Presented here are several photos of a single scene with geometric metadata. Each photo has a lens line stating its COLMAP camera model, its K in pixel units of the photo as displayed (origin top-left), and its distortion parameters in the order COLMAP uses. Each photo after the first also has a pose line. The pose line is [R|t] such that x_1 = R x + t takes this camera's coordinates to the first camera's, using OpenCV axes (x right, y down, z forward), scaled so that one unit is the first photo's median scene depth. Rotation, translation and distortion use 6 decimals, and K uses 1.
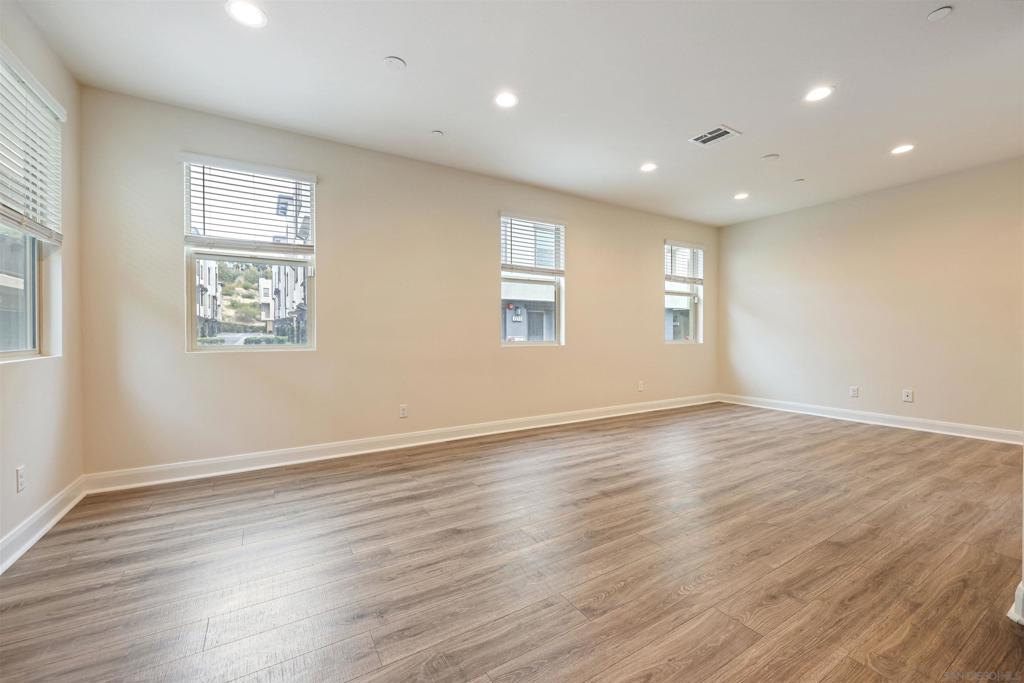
lens RADIAL K [[407.8, 0, 509.2], [0, 407.8, 337.4], [0, 0, 1]] dist [0.000806, 0.000240]
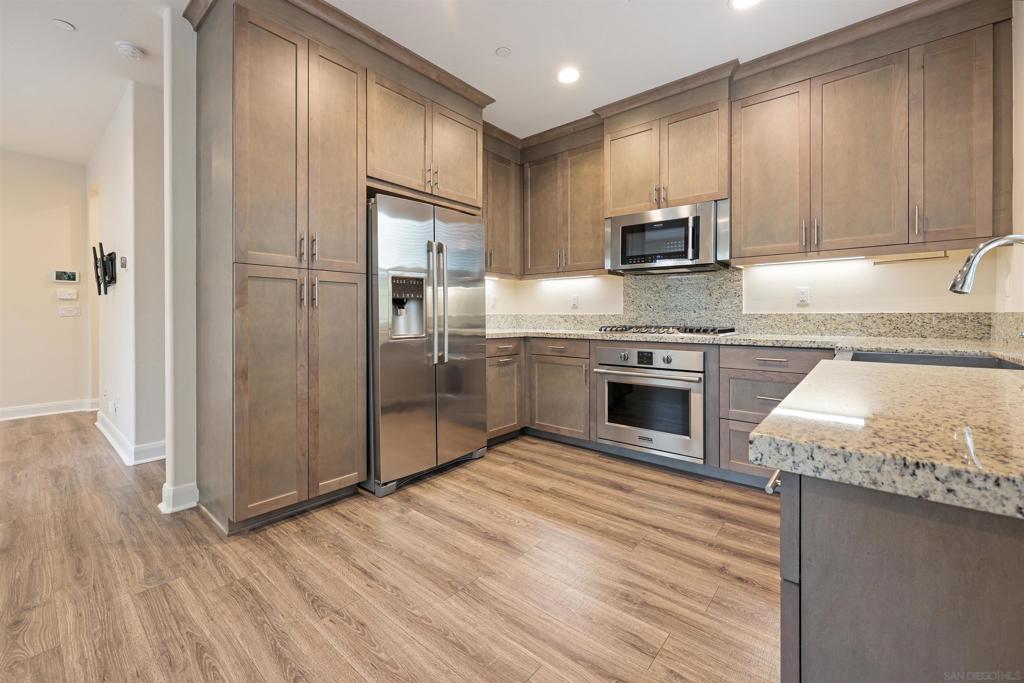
lens RADIAL K [[419.7, 0, 507.6], [0, 419.7, 318.1], [0, 0, 1]] dist [-0.000410, 0.000053]
pose [[-0.315949, -0.002139, 0.948774, -0.364741], [0.005077, 0.999979, 0.003945, -0.002337], [-0.948763, 0.006063, -0.315932, 0.207379]]
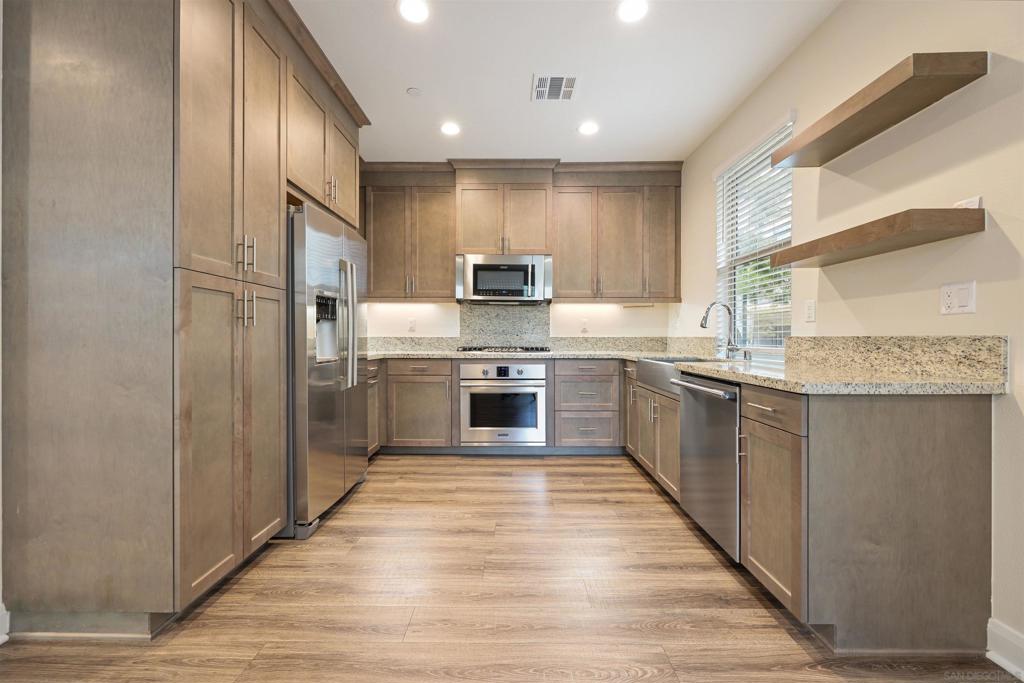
lens RADIAL K [[410.5, 0, 511.1], [0, 410.5, 339.5], [0, 0, 1]] dist [0.000516, -0.000018]
pose [[-0.852297, -0.000513, 0.523057, -0.146135], [0.002620, 0.999983, 0.005249, -0.005741], [-0.523051, 0.005844, -0.852281, 0.730374]]
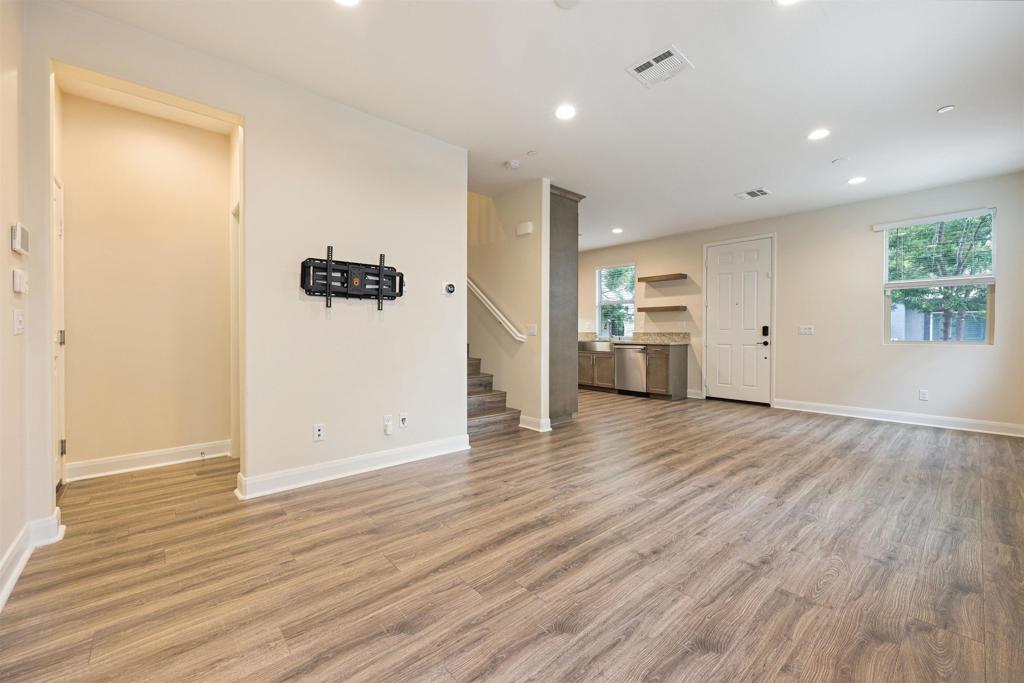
lens RADIAL K [[407.8, 0, 509.2], [0, 407.8, 337.4], [0, 0, 1]] dist [0.000806, 0.000240]
pose [[-0.985043, 0.003324, -0.172275, 1.343691], [0.000480, 0.999863, 0.016550, -0.020095], [0.172306, 0.016220, -0.984910, 2.528689]]
